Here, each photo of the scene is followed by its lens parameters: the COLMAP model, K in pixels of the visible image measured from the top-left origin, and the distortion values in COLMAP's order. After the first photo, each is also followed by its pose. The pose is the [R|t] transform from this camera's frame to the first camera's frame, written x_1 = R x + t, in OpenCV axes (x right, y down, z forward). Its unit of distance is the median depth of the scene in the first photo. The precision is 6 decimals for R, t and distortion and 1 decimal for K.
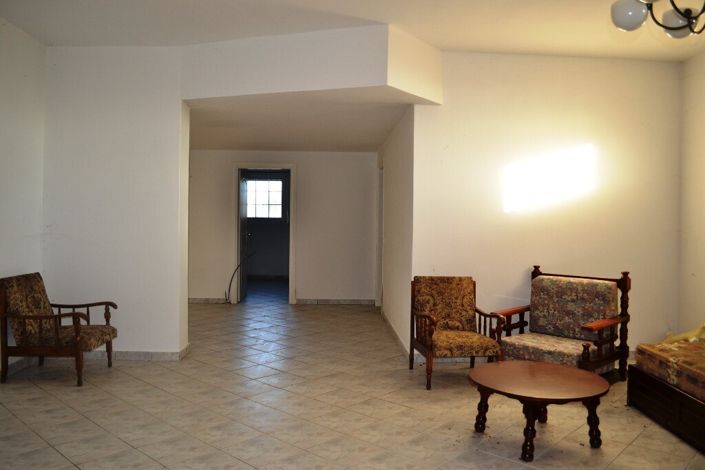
lens RADIAL K [[563.5, 0, 353.6], [0, 563.5, 231.7], [0, 0, 1]] dist [-0.070646, -0.009662]
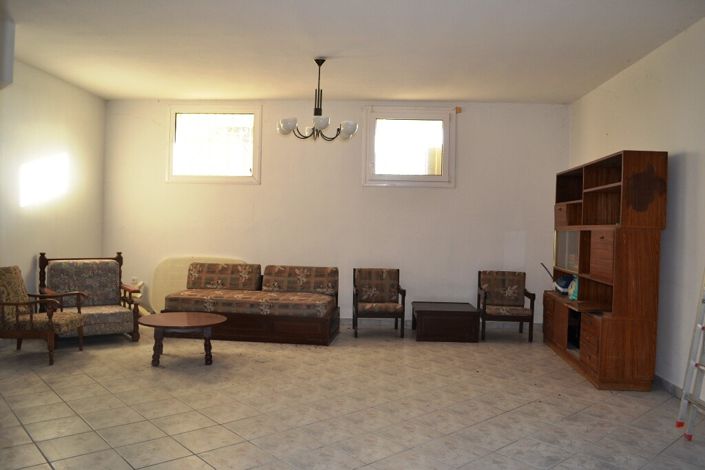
lens RADIAL K [[563.5, 0, 353.6], [0, 563.5, 235.5], [0, 0, 1]] dist [-0.070646, -0.009662]
pose [[0.051658, -0.022096, 0.998420, -0.862312], [0.000802, 0.999756, 0.022084, -0.001095], [-0.998665, -0.000340, 0.051663, 0.317067]]
